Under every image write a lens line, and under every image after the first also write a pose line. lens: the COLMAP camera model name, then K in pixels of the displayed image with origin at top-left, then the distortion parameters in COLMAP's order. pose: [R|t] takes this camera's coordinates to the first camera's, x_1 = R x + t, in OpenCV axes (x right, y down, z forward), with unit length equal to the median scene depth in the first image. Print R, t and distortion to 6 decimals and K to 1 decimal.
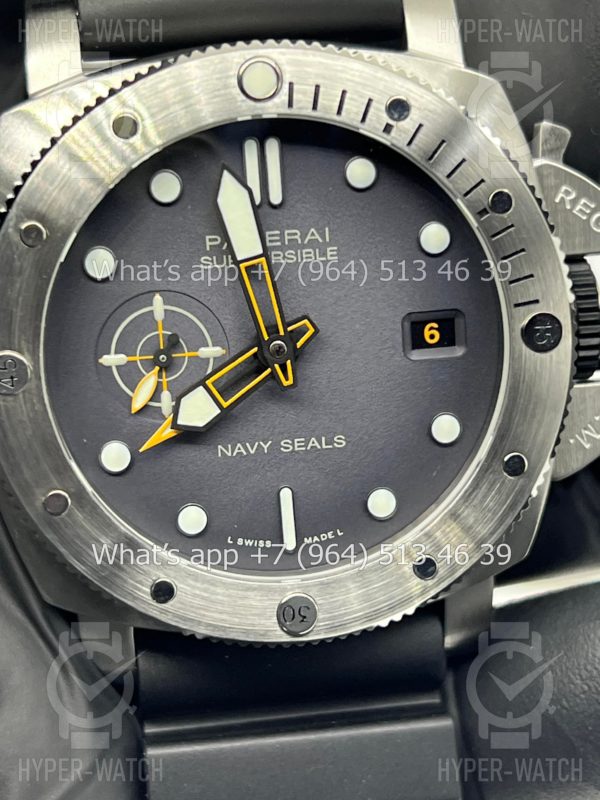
lens RADIAL K [[1902.4, 0, 300.0], [0, 1902.4, 400.0], [0, 0, 1]] dist [0.269774, -0.184689]
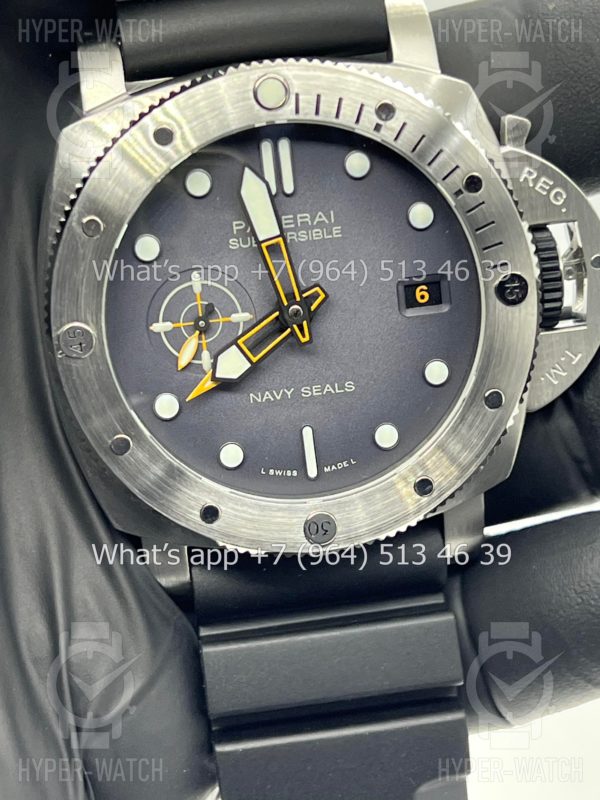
lens RADIAL K [[1945.4, 0, 301.7], [0, 1945.4, 404.3], [0, 0, 1]] dist [0.309938, -0.872093]
pose [[0.998978, -0.041145, -0.018707, 0.013235], [0.041313, 0.999109, 0.008653, 0.021459], [0.018334, -0.009417, 0.999788, -0.247417]]
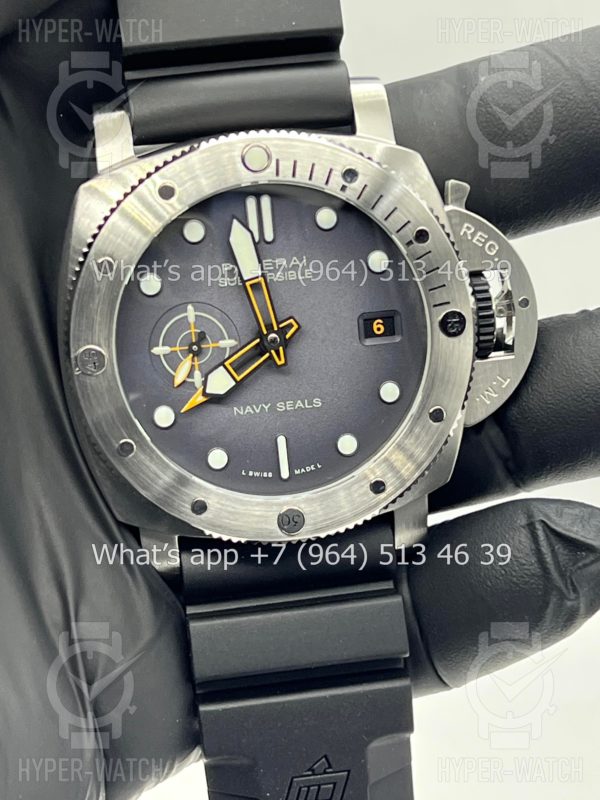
lens RADIAL K [[1902.4, 0, 300.0], [0, 1902.4, 400.0], [0, 0, 1]] dist [0.269774, -0.184689]
pose [[0.999578, -0.027597, 0.009054, -0.005563], [0.027764, 0.999437, -0.018852, 0.047621], [-0.008528, 0.019095, 0.999781, -0.462164]]
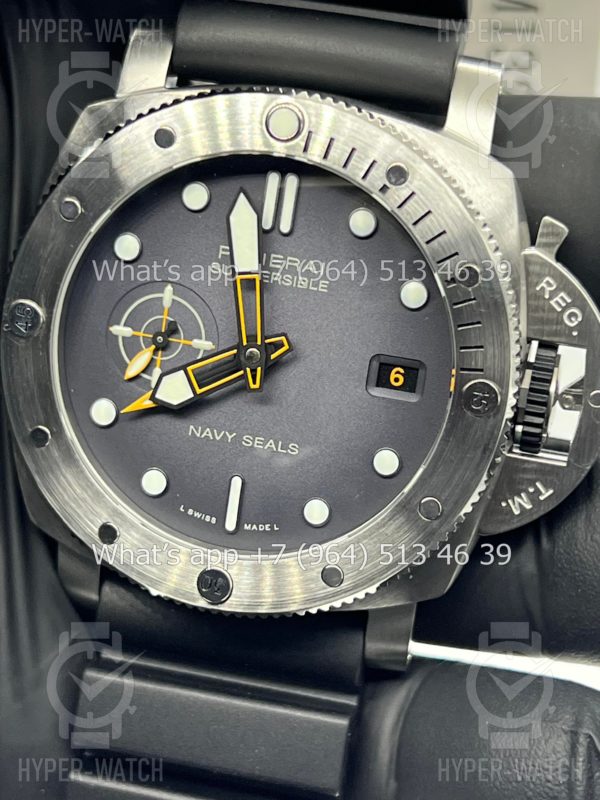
lens RADIAL K [[1945.4, 0, 301.7], [0, 1945.4, 404.3], [0, 0, 1]] dist [0.309938, -0.872093]
pose [[0.939378, 0.247088, -0.237733, 0.299405], [-0.250185, 0.968039, 0.017554, -0.026046], [0.234472, 0.042988, 0.971172, -0.126998]]
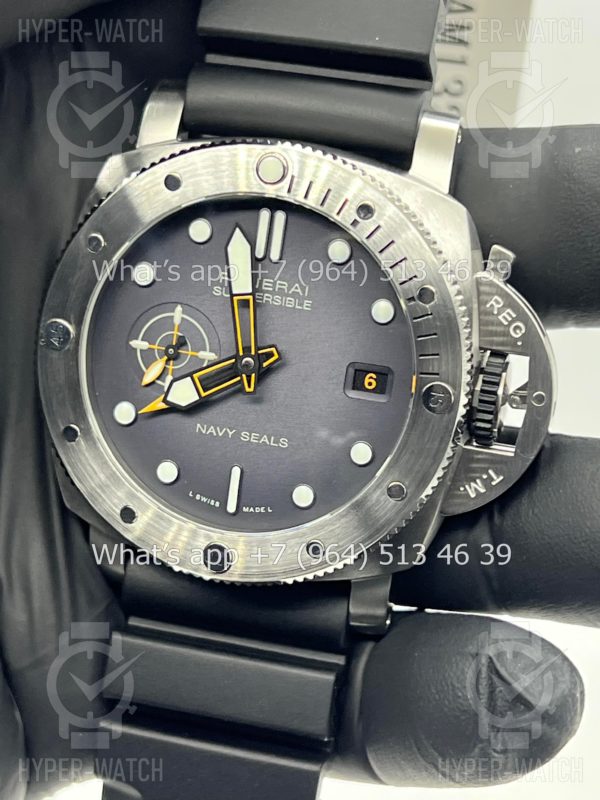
lens RADIAL K [[1902.4, 0, 300.0], [0, 1902.4, 400.0], [0, 0, 1]] dist [0.269774, -0.184689]
pose [[0.927757, 0.236966, -0.288297, 0.417916], [-0.244534, 0.969589, 0.010029, -0.024275], [0.281906, 0.061194, 0.957489, -0.286649]]
